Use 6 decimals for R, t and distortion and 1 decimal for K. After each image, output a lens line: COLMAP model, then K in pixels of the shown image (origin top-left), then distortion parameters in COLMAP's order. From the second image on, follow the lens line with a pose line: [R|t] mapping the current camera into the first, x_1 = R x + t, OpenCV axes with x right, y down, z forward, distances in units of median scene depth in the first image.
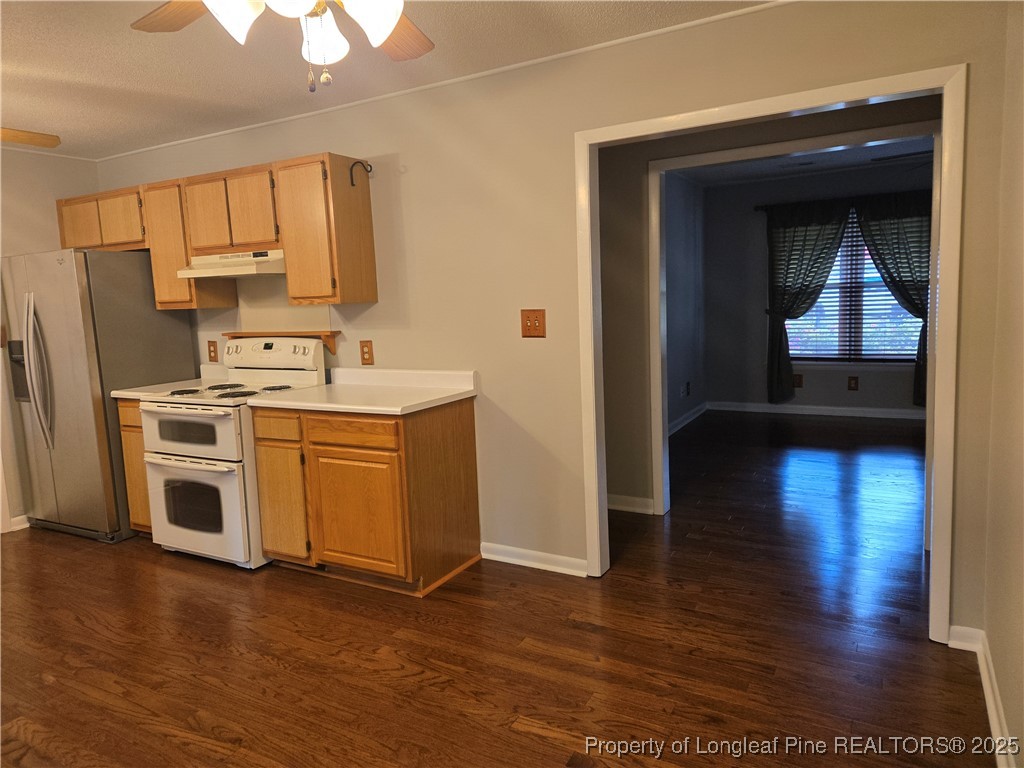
lens RADIAL K [[688.4, 0, 507.5], [0, 688.4, 383.8], [0, 0, 1]] dist [0.053167, -0.016028]
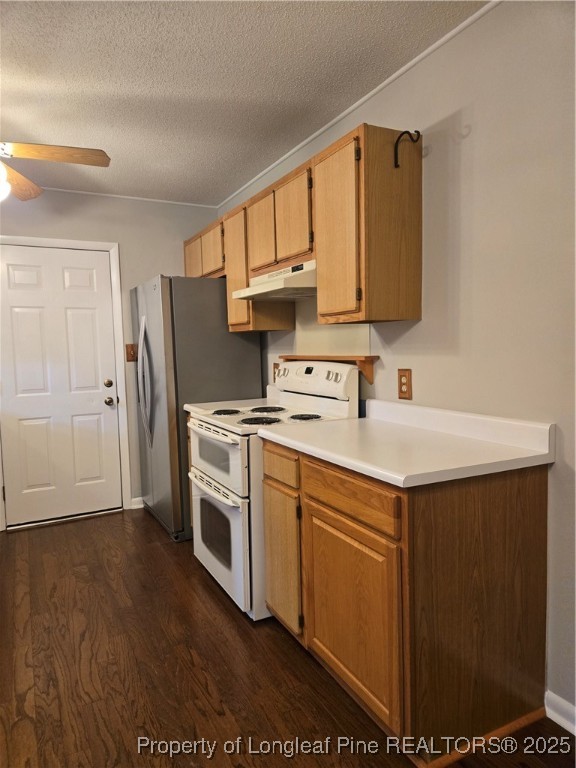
lens RADIAL K [[516.3, 0, 283.7], [0, 516.3, 389.2], [0, 0, 1]] dist [0.053167, -0.016028]
pose [[0.841218, 0.068967, -0.536280, 0.000168], [-0.082638, 0.996579, -0.001465, -0.029533], [0.534344, 0.045550, 0.844039, 0.463339]]
